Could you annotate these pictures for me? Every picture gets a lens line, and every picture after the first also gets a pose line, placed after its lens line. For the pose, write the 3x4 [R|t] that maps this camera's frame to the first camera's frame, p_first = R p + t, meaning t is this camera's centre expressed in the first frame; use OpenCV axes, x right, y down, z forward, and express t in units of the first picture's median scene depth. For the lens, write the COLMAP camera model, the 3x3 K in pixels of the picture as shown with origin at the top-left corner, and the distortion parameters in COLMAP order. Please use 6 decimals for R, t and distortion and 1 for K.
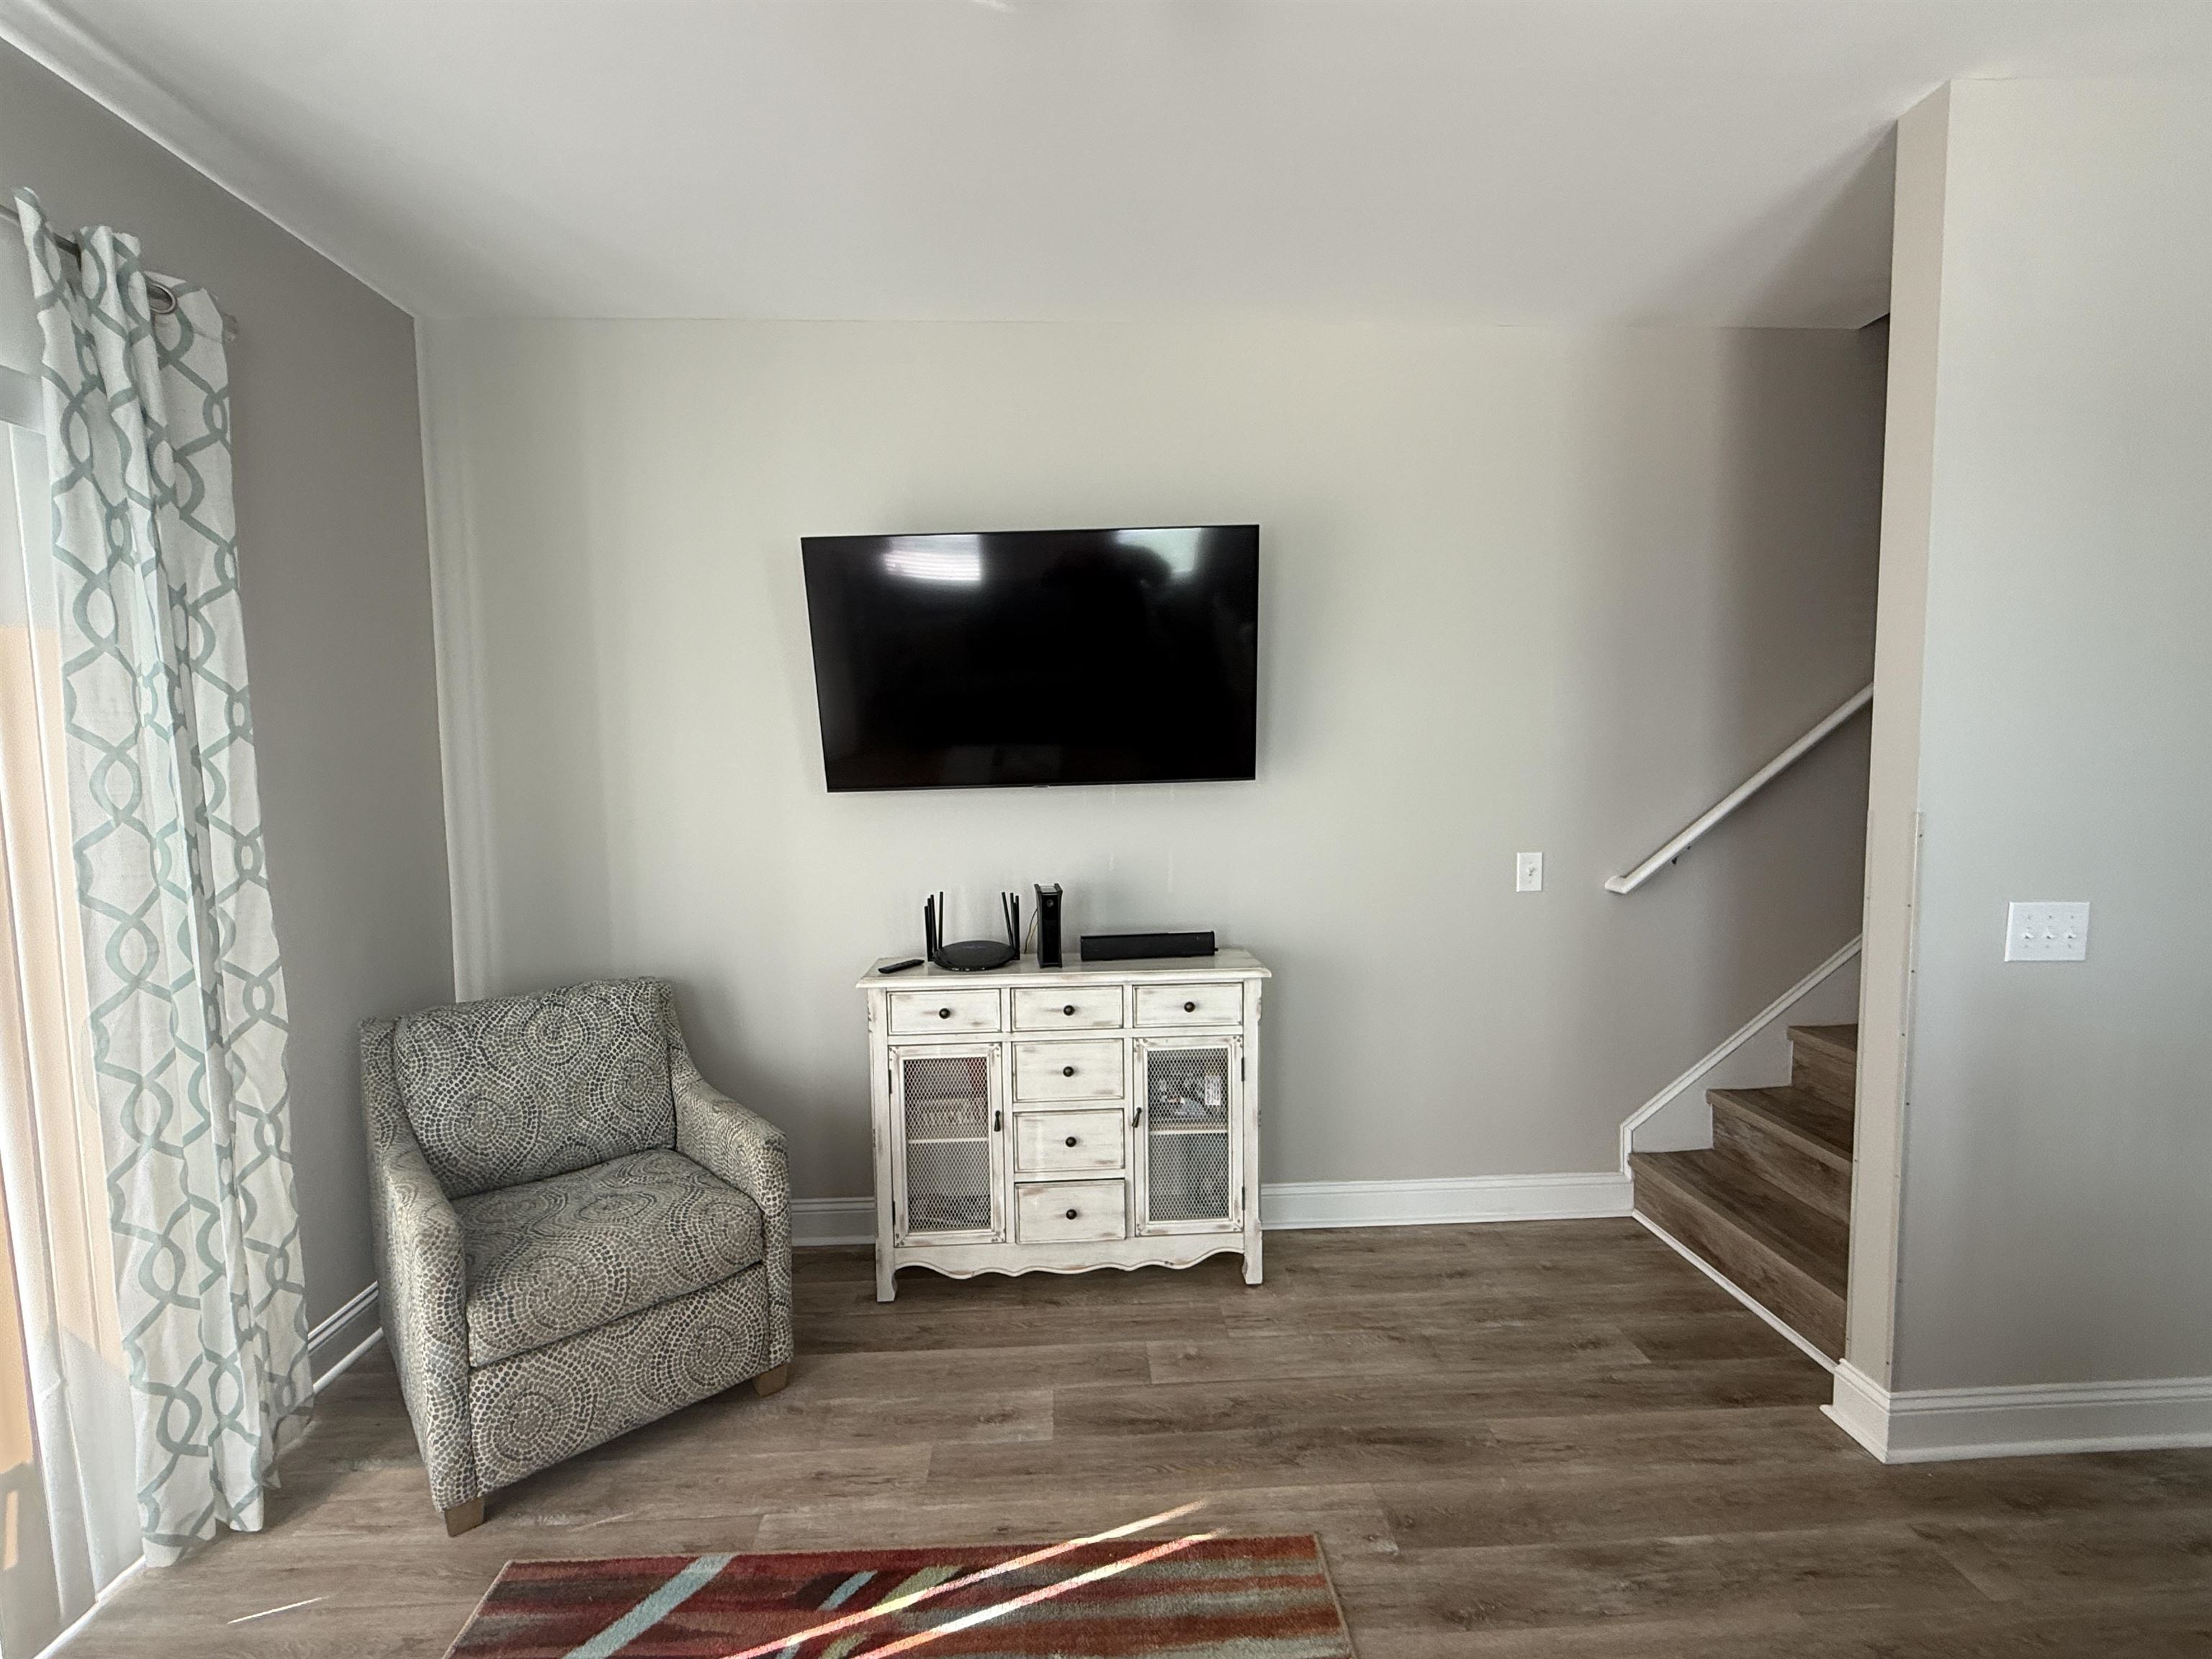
lens RADIAL K [[1013.6, 0, 1106.0], [0, 1013.6, 829.5], [0, 0, 1]] dist [-0.000623, 0.000487]
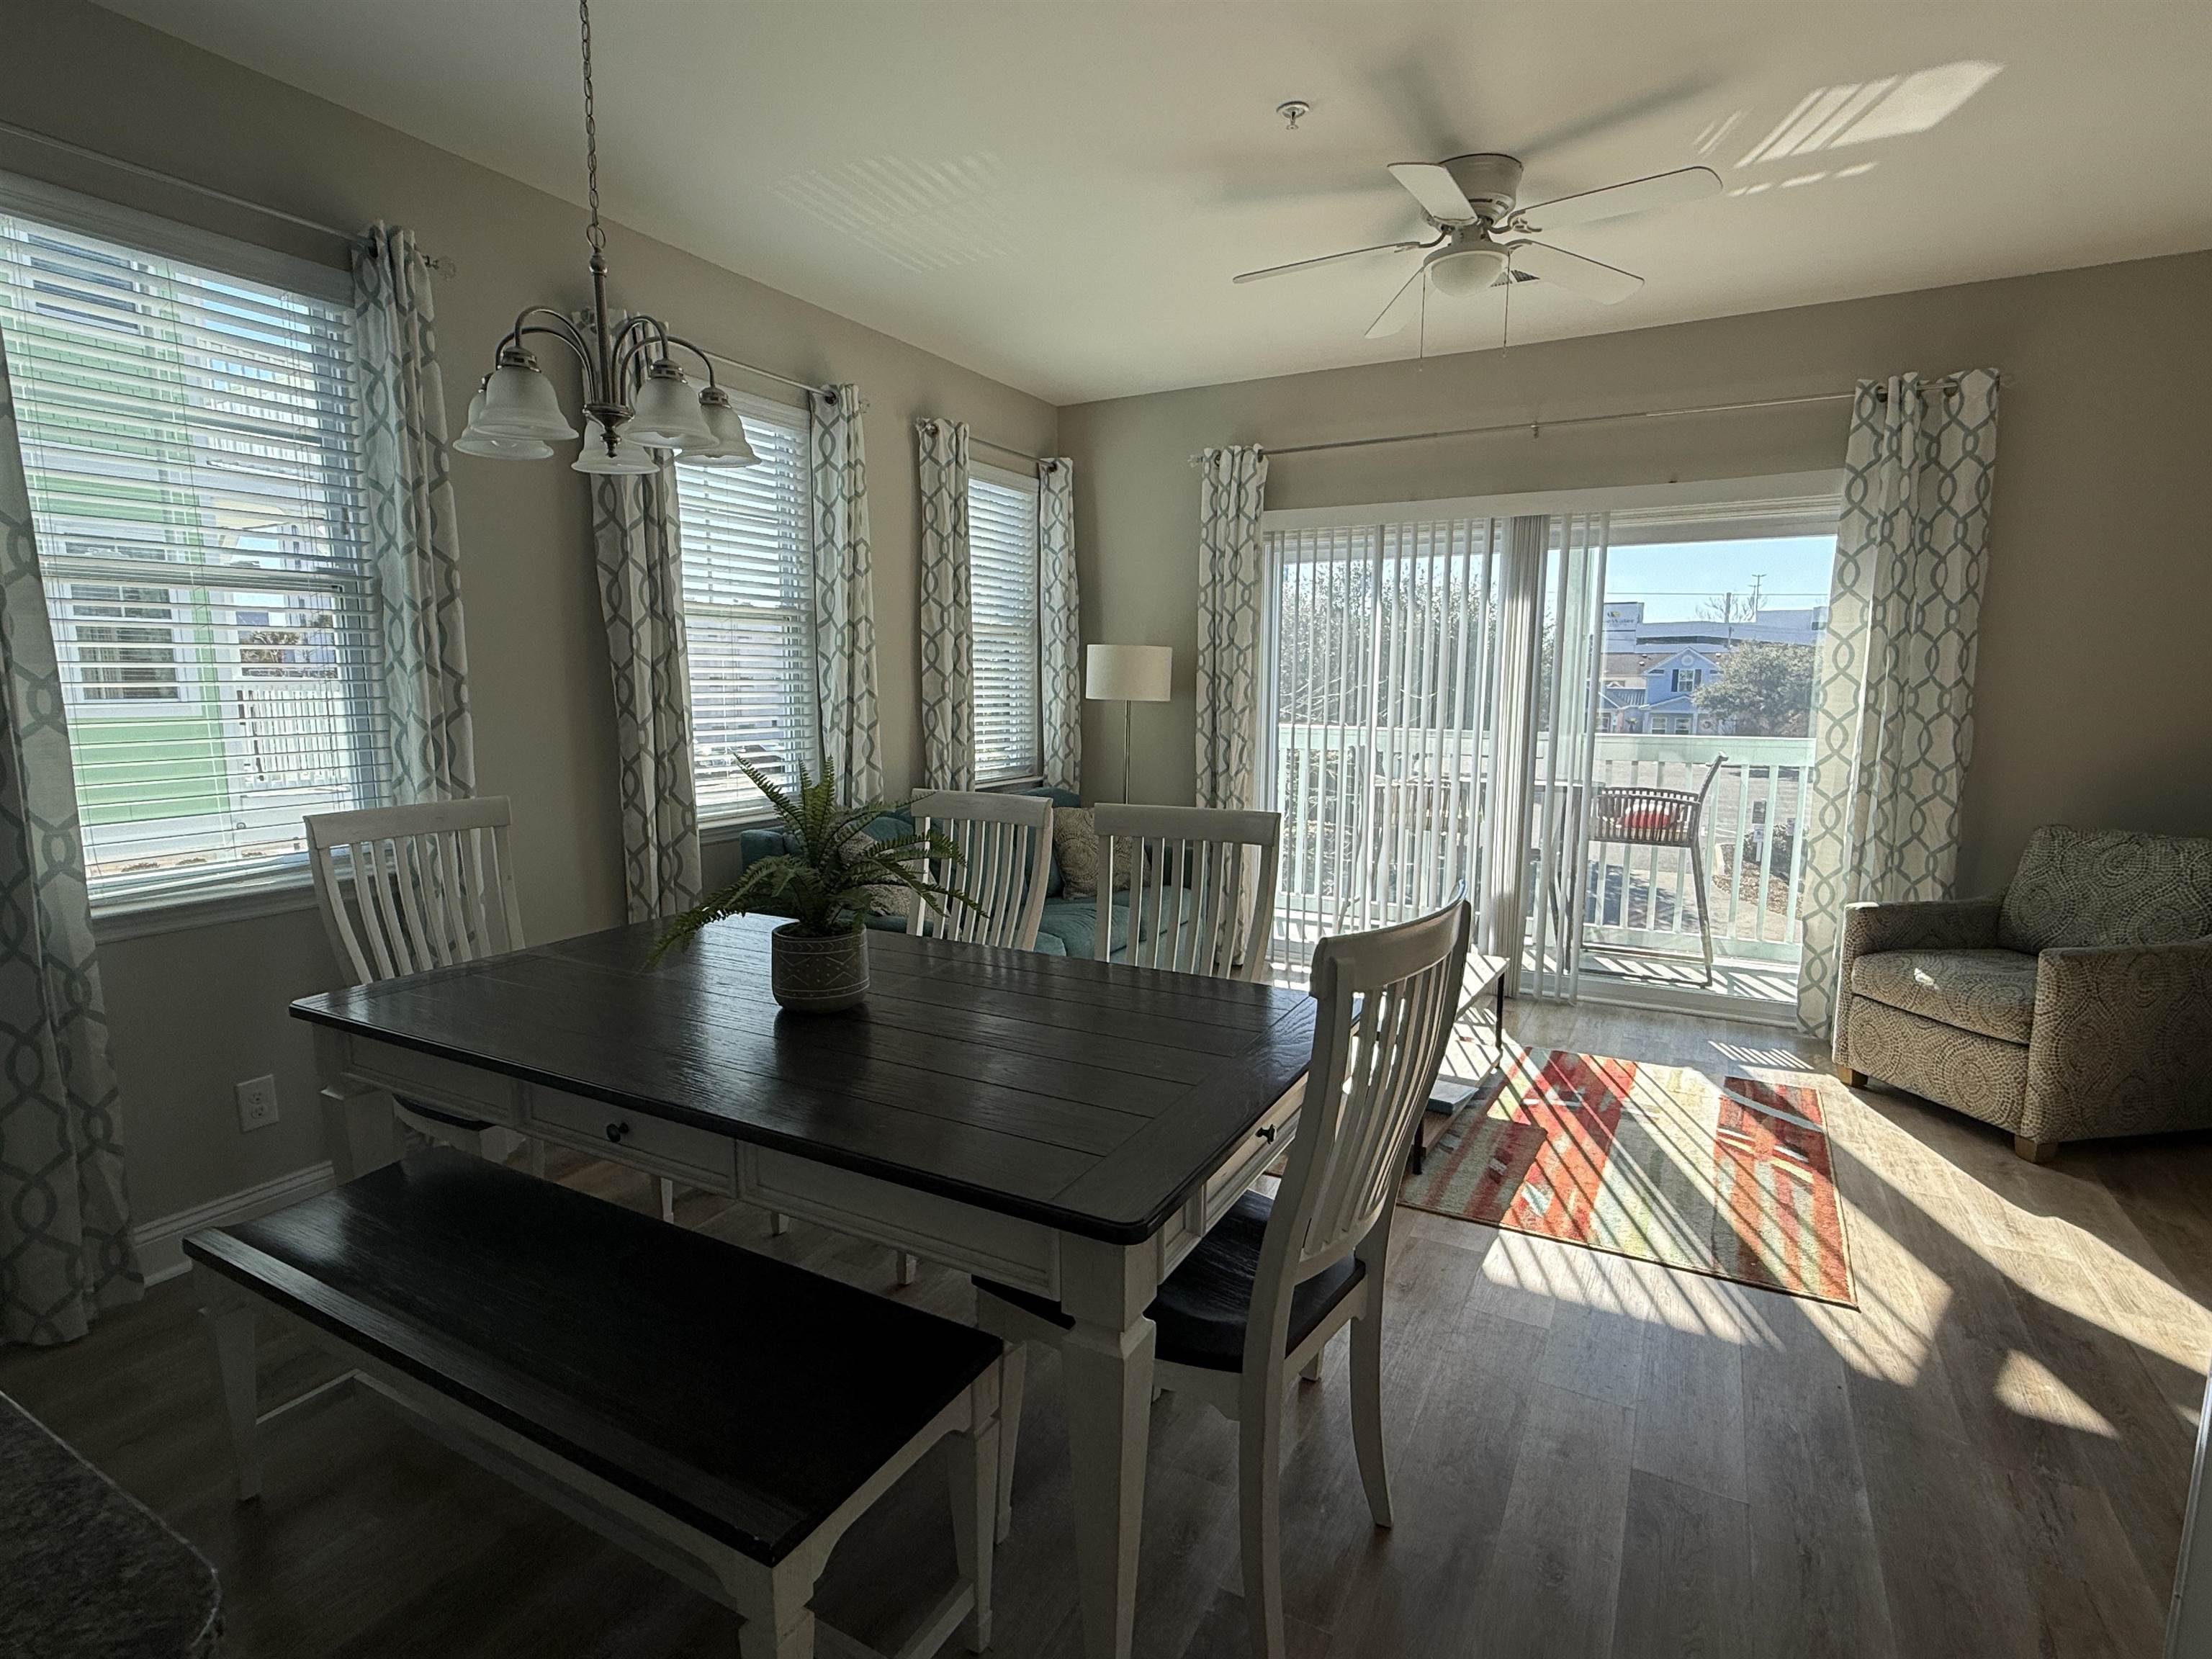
lens RADIAL K [[1104.8, 0, 1106.0], [0, 1104.8, 829.5], [0, 0, 1]] dist [-0.000900, -0.000180]
pose [[-0.523218, 0.132625, -0.841816, 1.729389], [-0.055465, 0.980422, 0.188936, -0.038160], [0.850392, 0.145546, -0.505618, 0.872979]]
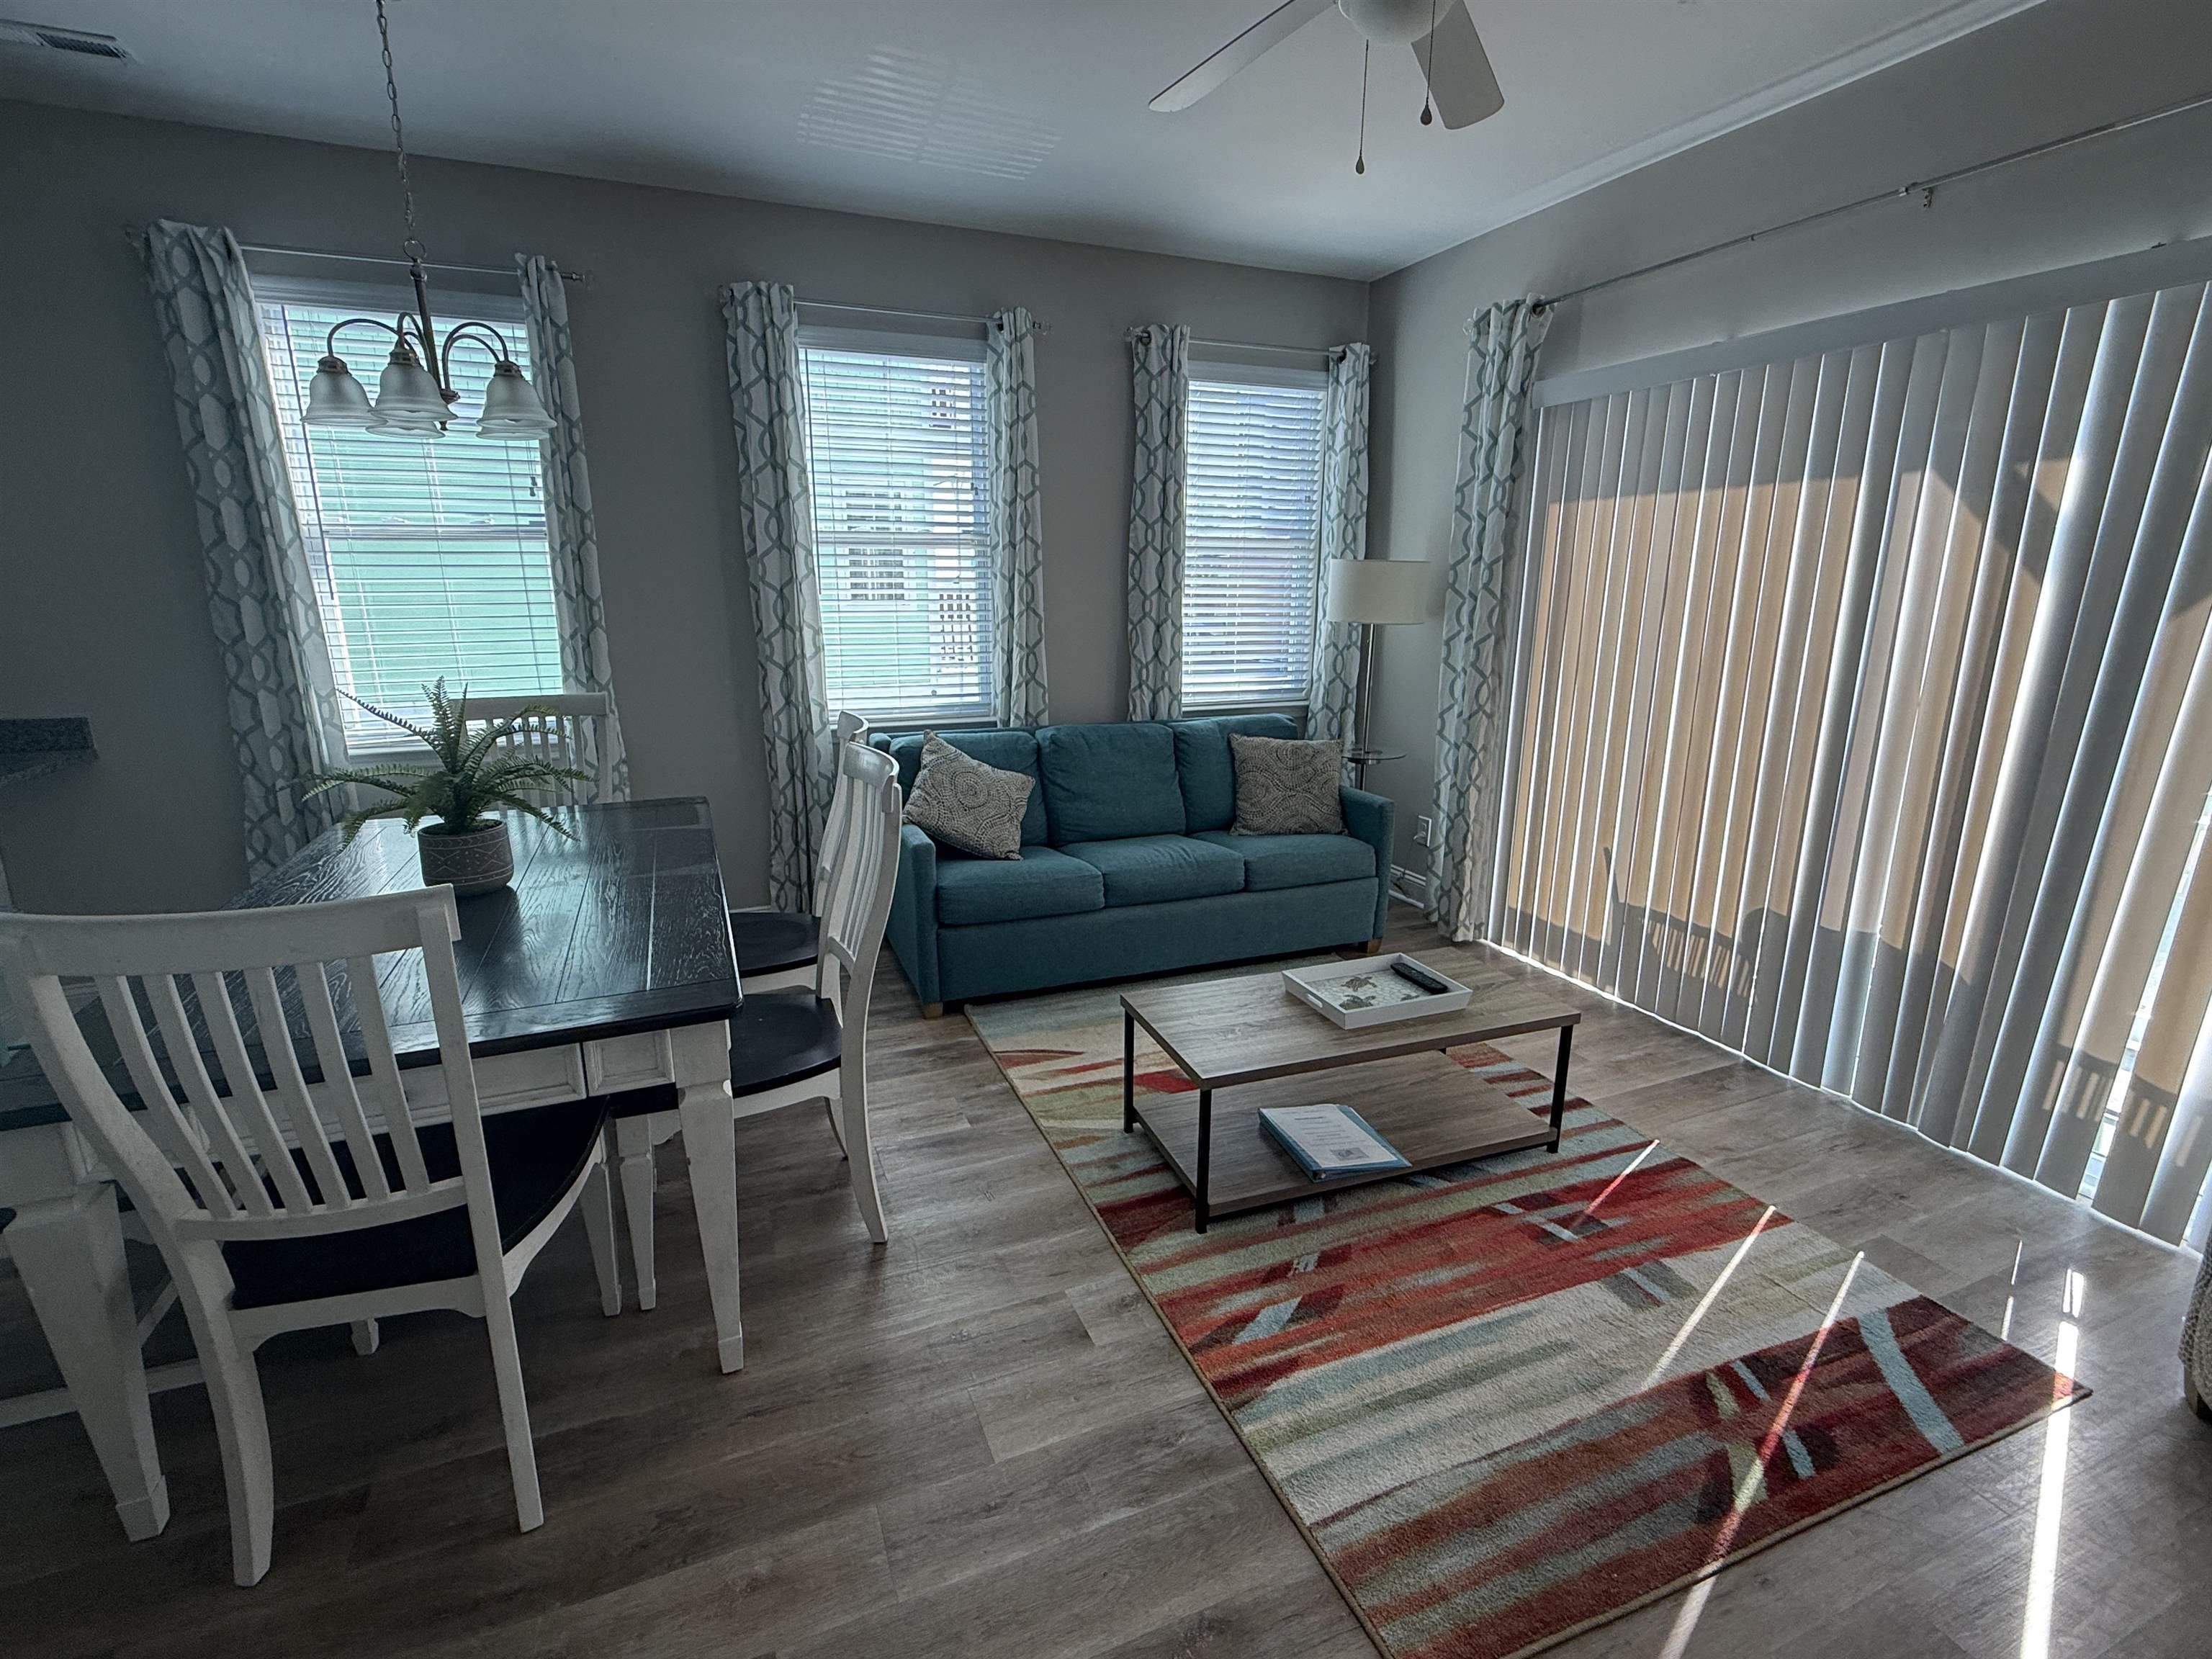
lens RADIAL K [[1013.6, 0, 1106.0], [0, 1013.6, 829.5], [0, 0, 1]] dist [-0.000623, 0.000487]
pose [[-0.943702, 0.096723, -0.316340, 0.595316], [-0.007626, 0.949683, 0.313121, -0.100723], [0.330708, 0.297905, -0.895480, 1.443292]]
